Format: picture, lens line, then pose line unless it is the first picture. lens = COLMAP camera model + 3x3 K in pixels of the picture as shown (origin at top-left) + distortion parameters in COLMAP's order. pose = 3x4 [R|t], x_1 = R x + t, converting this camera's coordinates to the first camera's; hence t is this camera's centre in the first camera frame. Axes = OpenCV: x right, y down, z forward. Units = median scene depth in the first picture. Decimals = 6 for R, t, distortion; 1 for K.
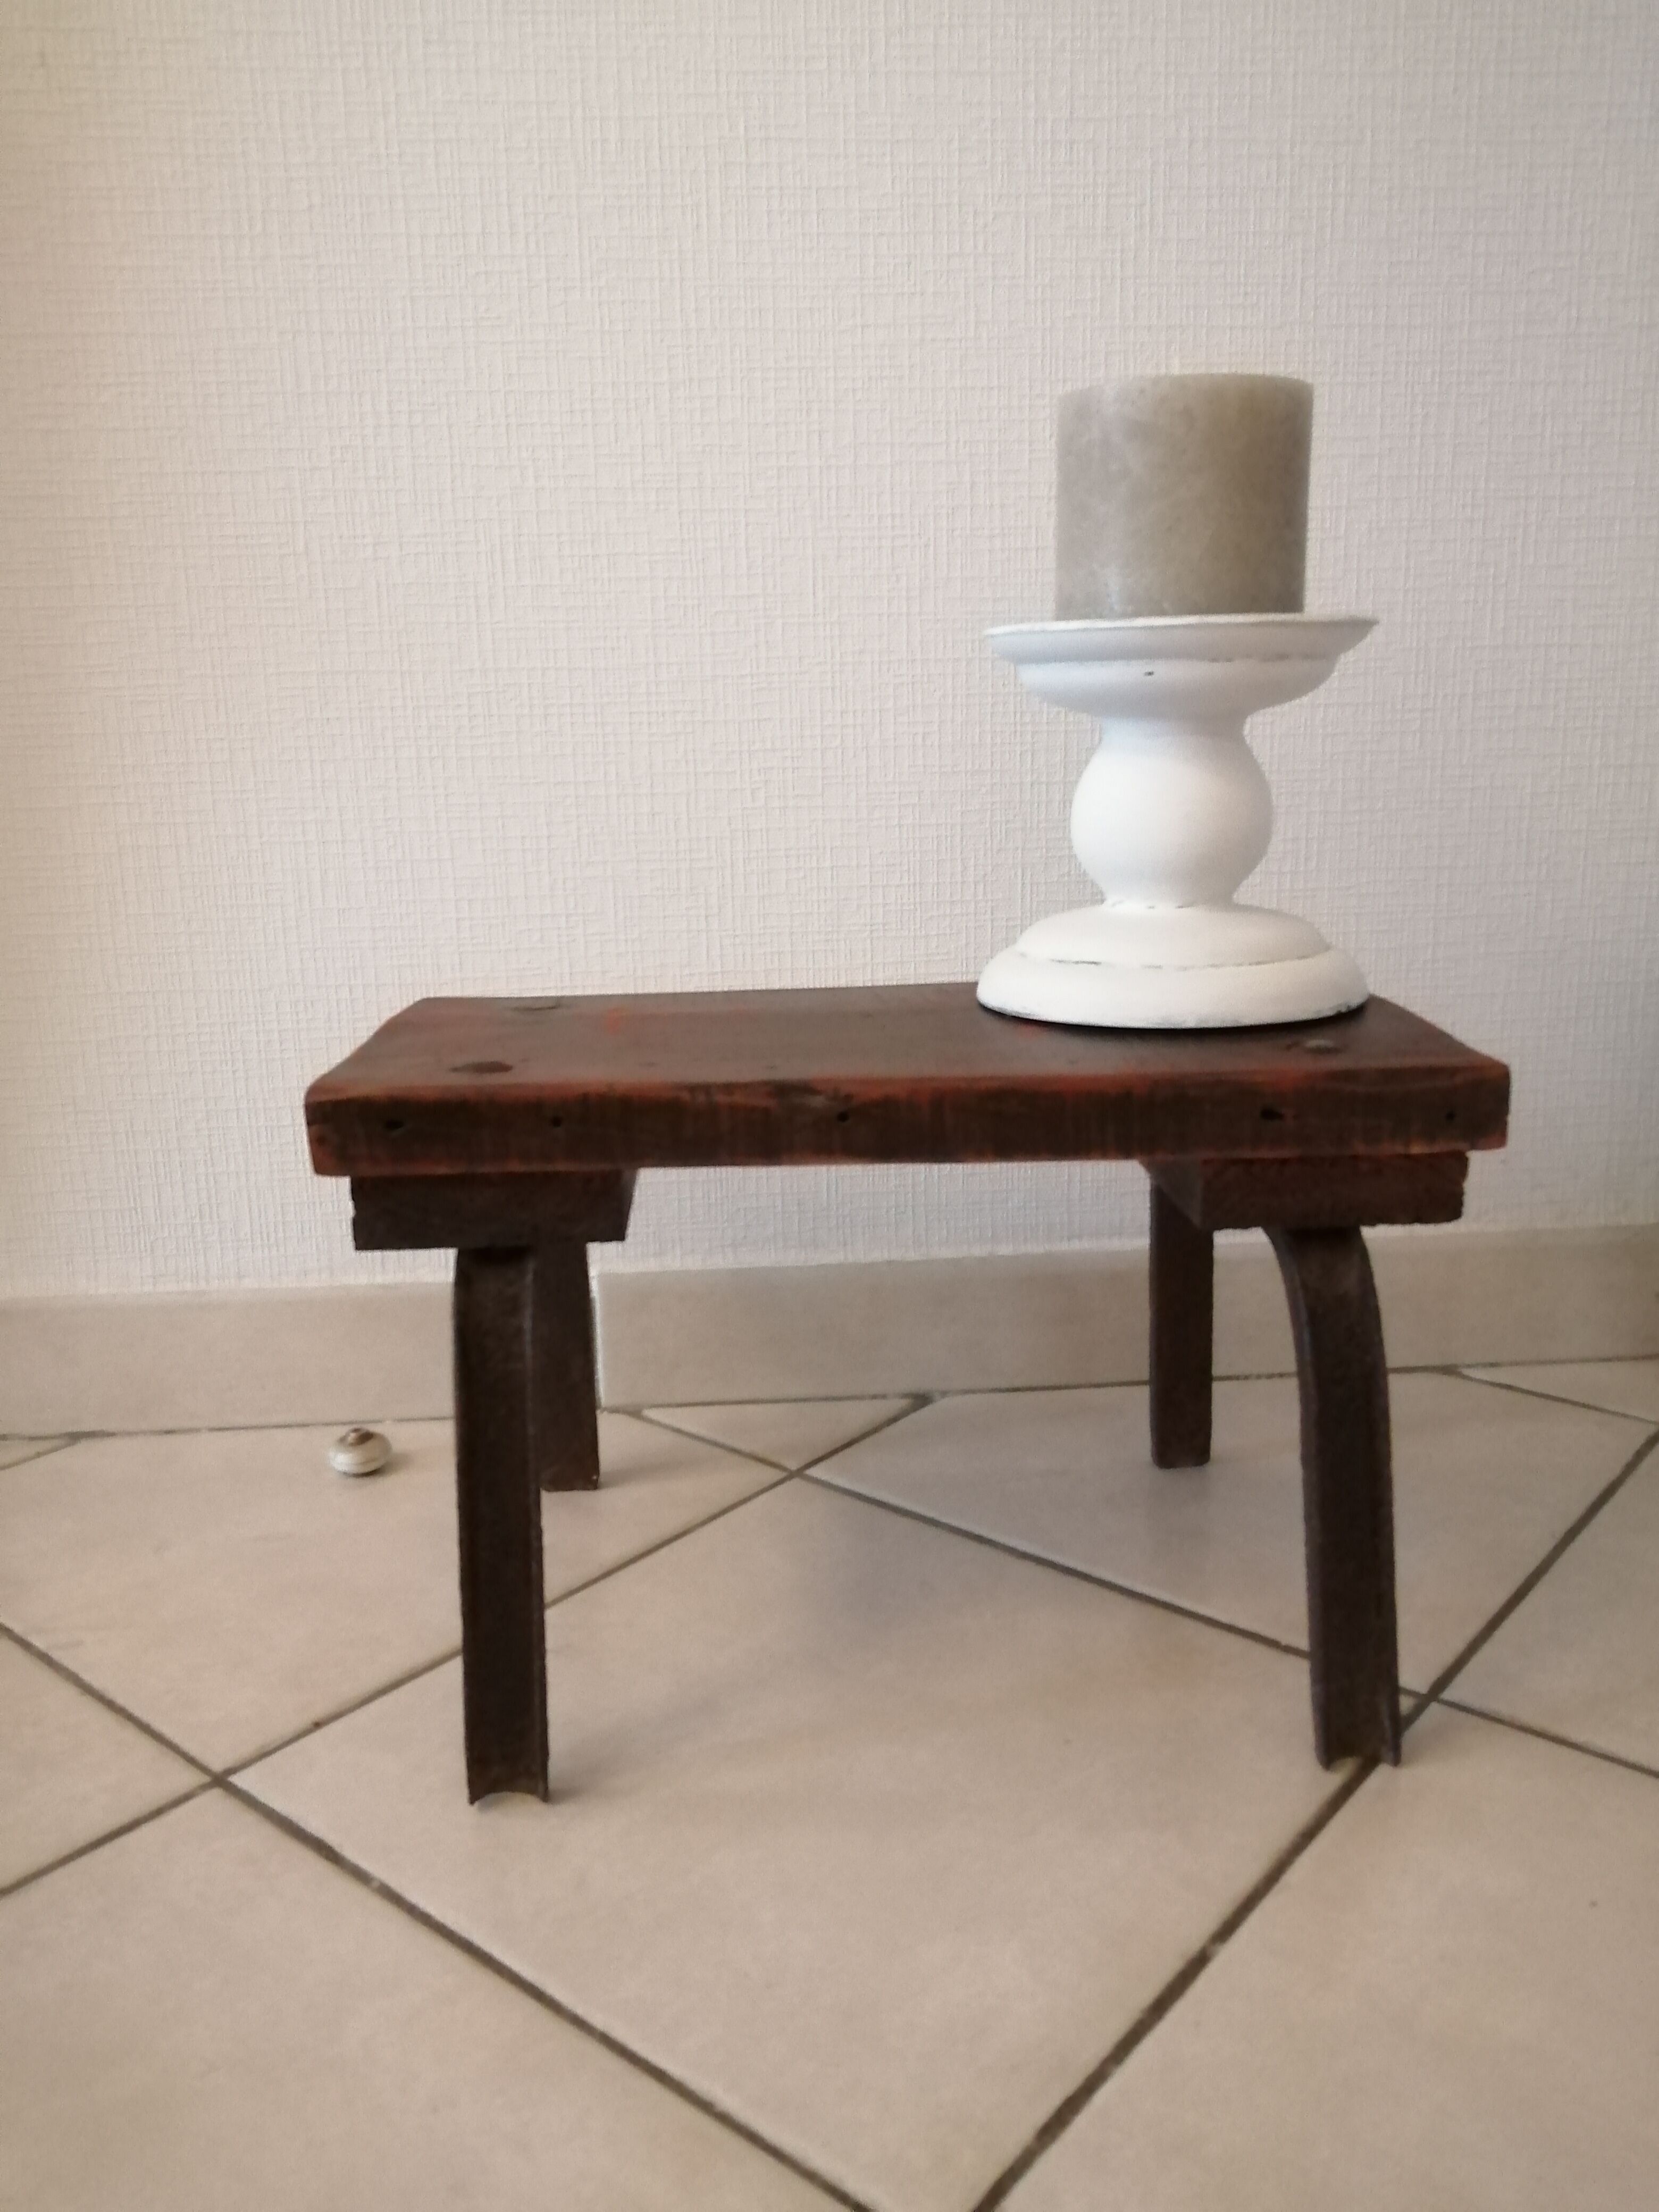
lens RADIAL K [[1719.9, 0, 825.1], [0, 1719.9, 1102.2], [0, 0, 1]] dist [0.107684, -0.280277]
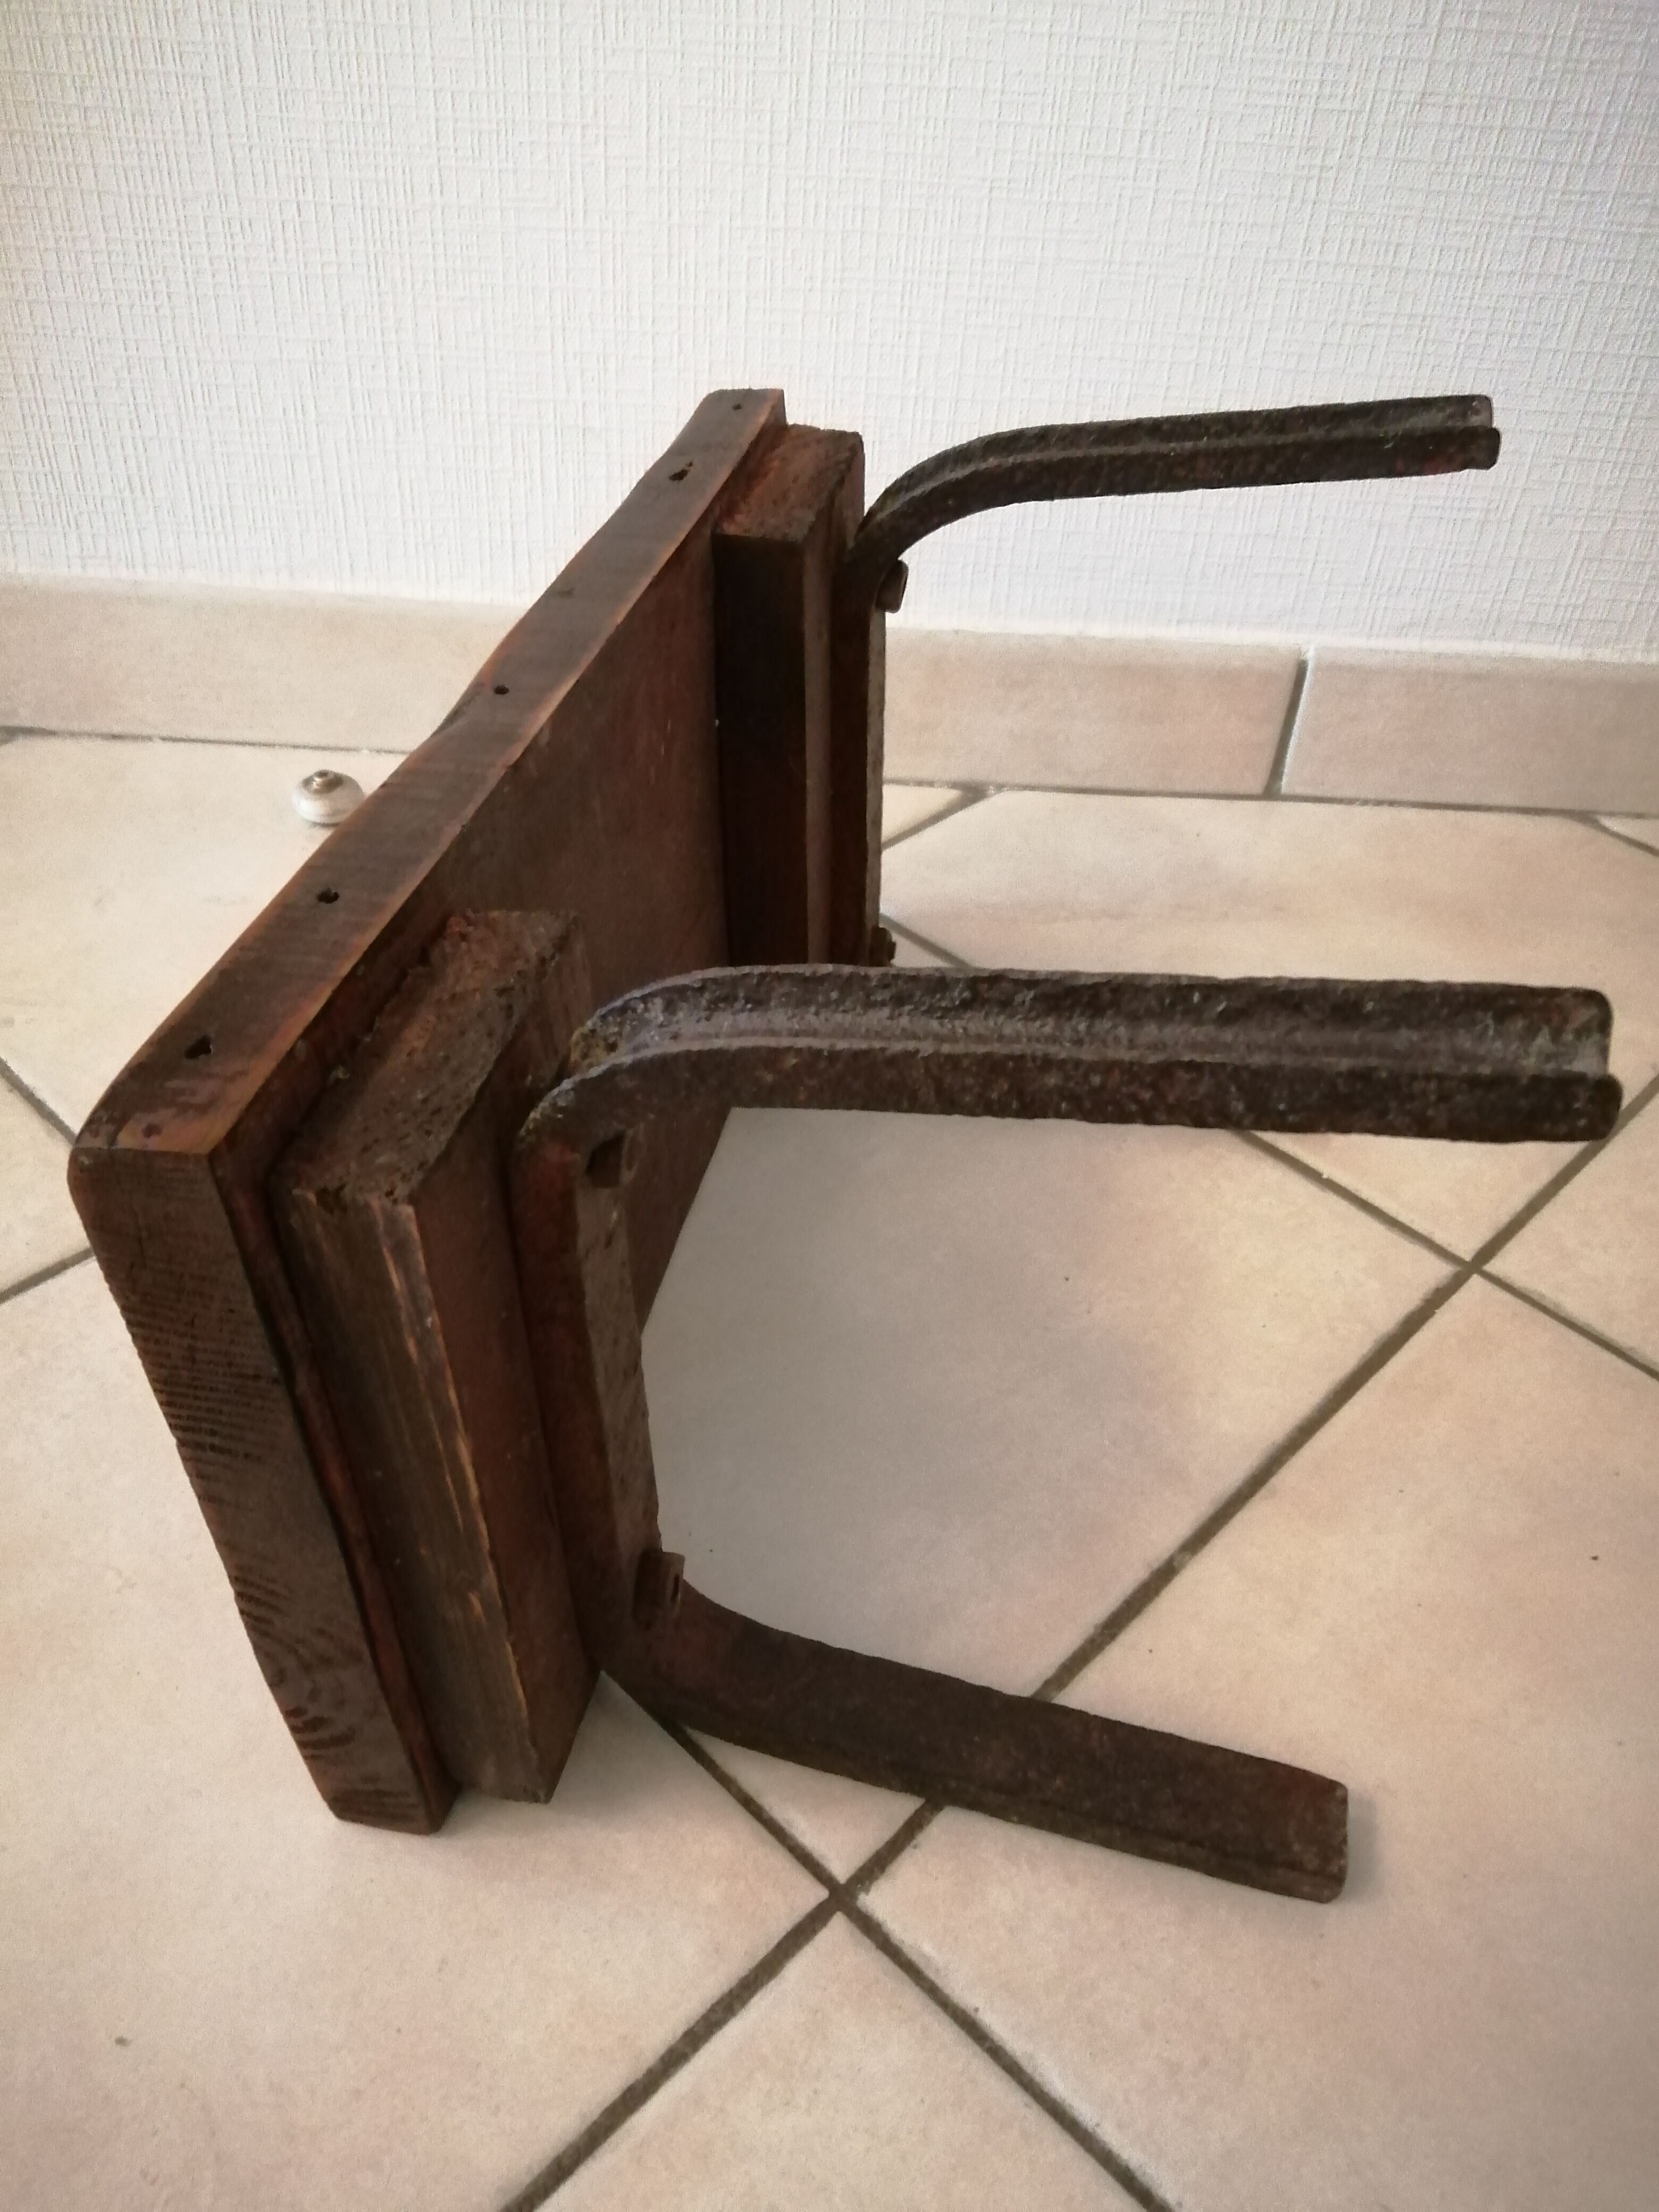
lens RADIAL K [[1783.7, 0, 823.7], [0, 1783.7, 1099.1], [0, 0, 1]] dist [-0.014998, -0.009859]
pose [[0.993638, 0.112460, -0.006014, 0.004117], [-0.097421, 0.885099, 0.455092, -0.096896], [0.056503, -0.451611, 0.890424, 0.144231]]
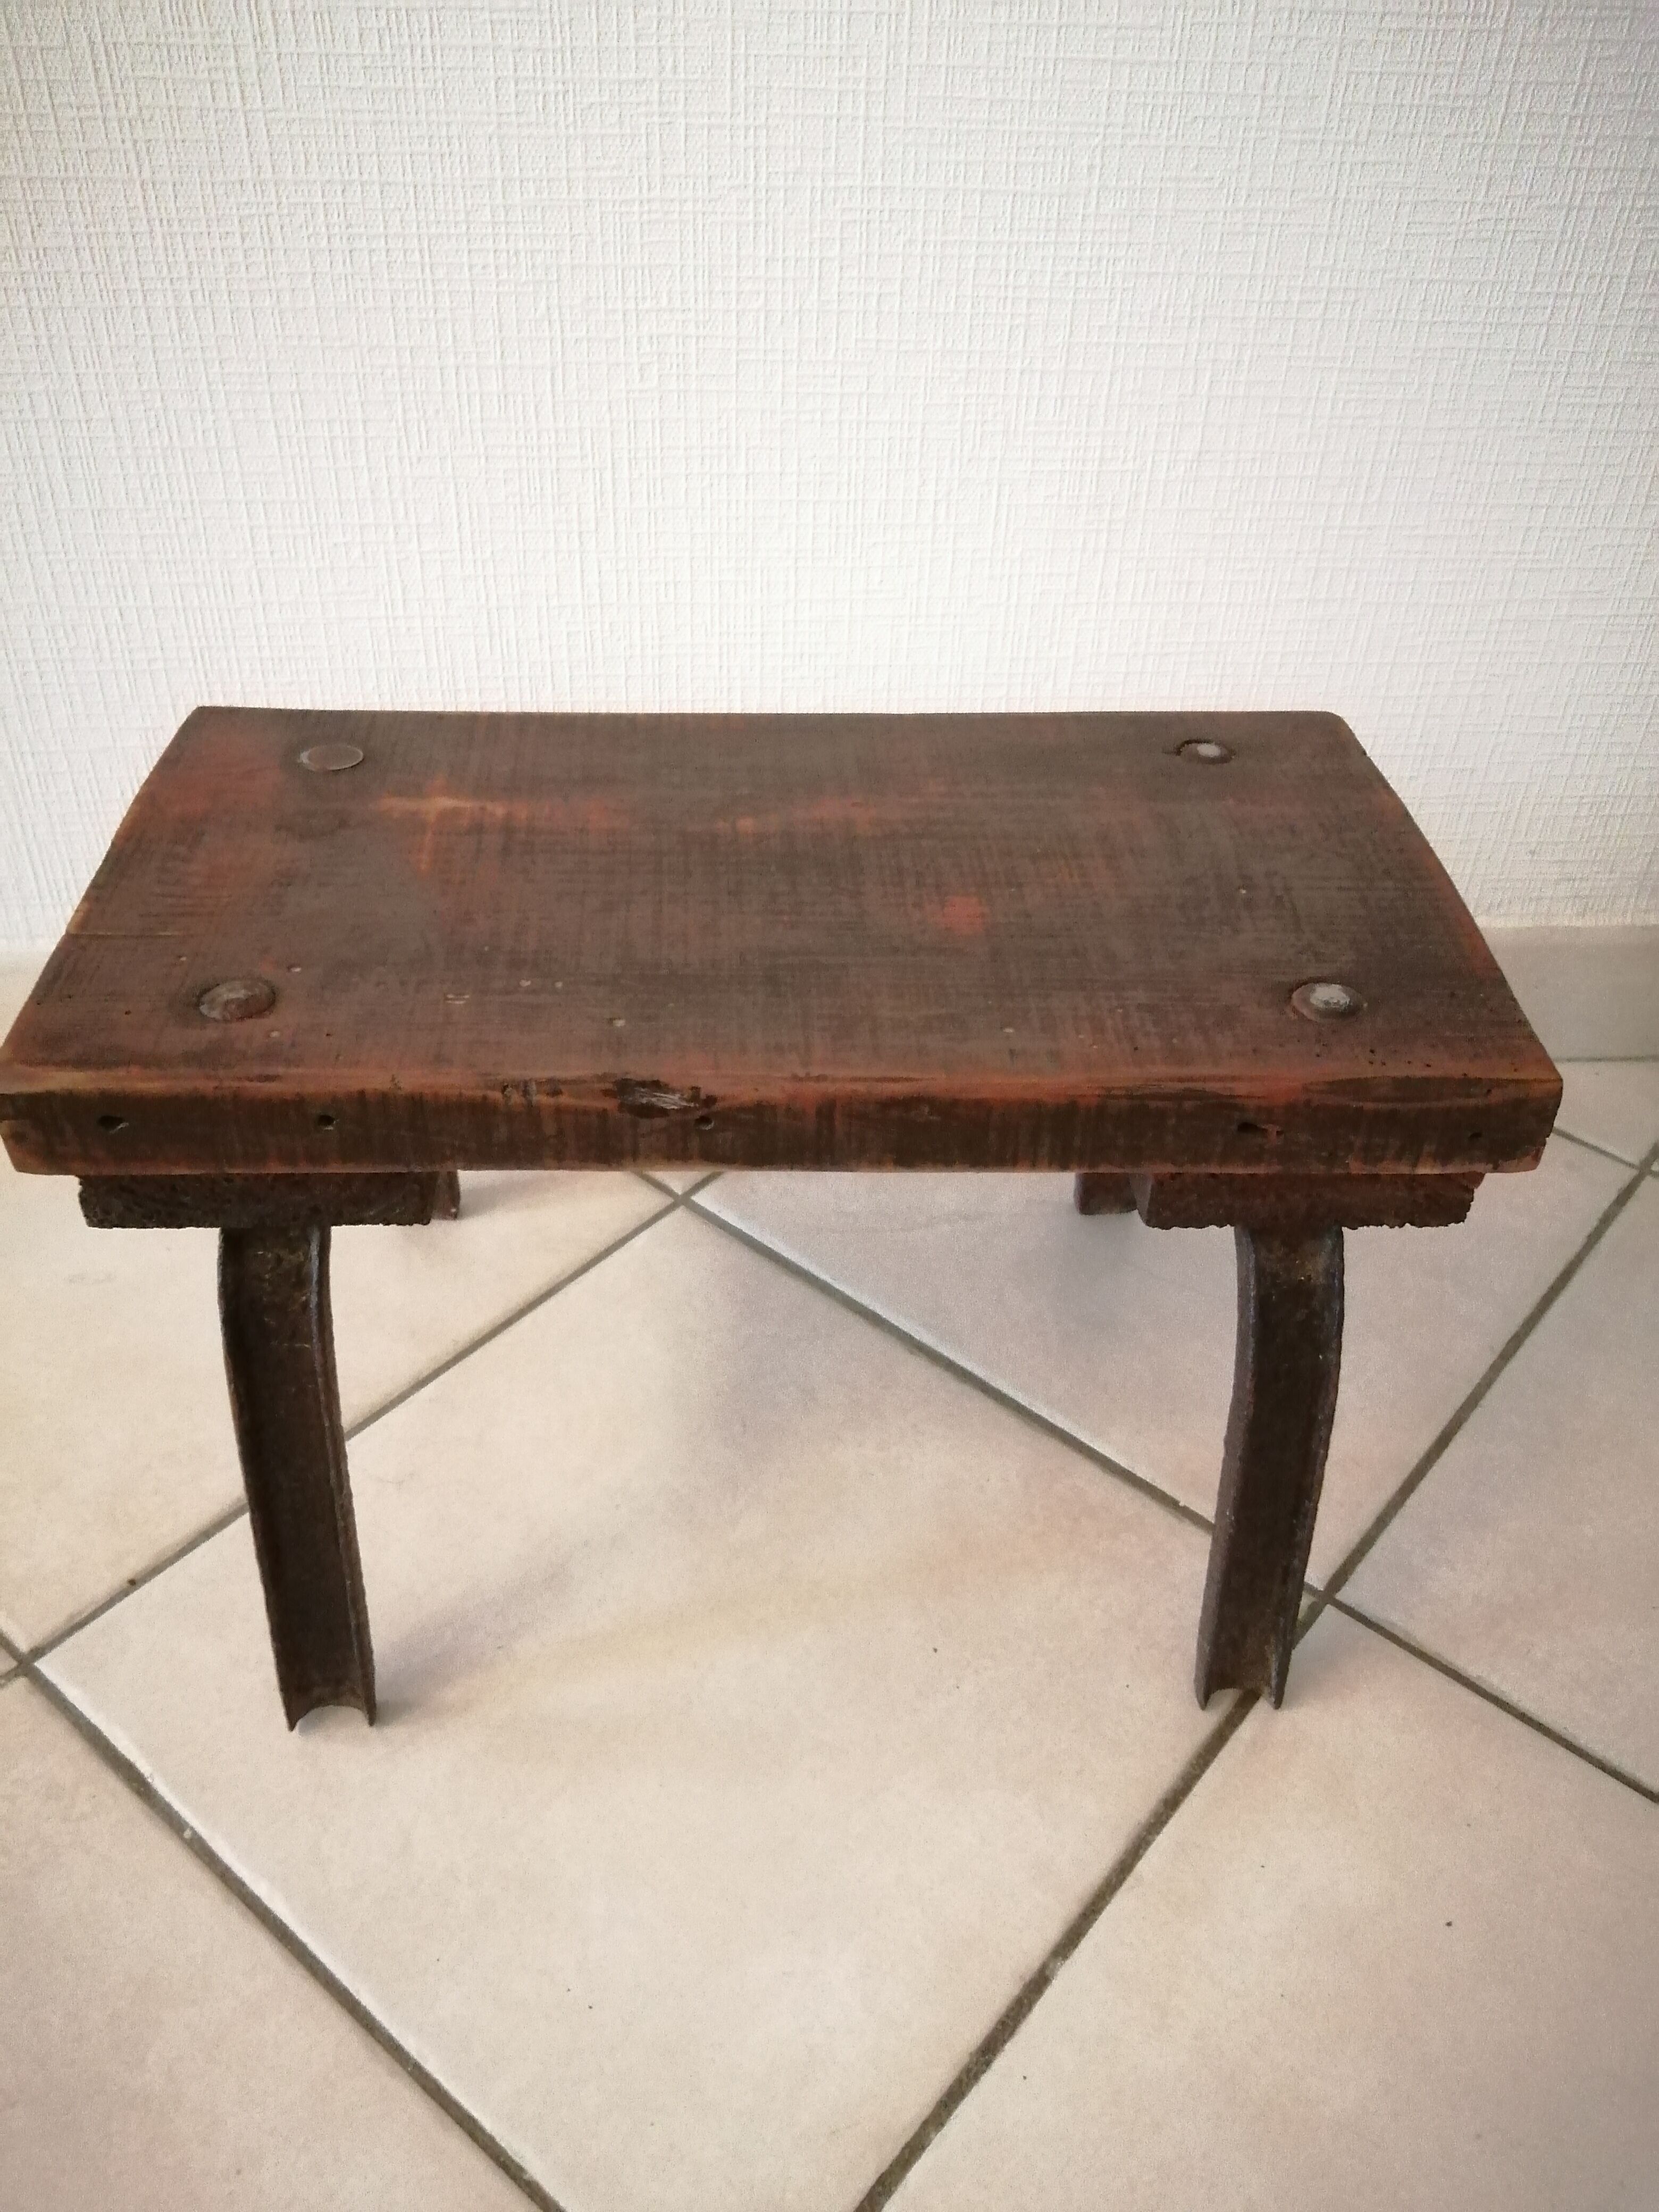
lens RADIAL K [[1759.7, 0, 822.8], [0, 1759.7, 1100.0], [0, 0, 1]] dist [0.035839, -0.099967]
pose [[0.998468, 0.045096, 0.032073, 0.025247], [-0.054413, 0.905621, 0.420584, -0.220417], [-0.010079, -0.421684, 0.906687, 0.189402]]
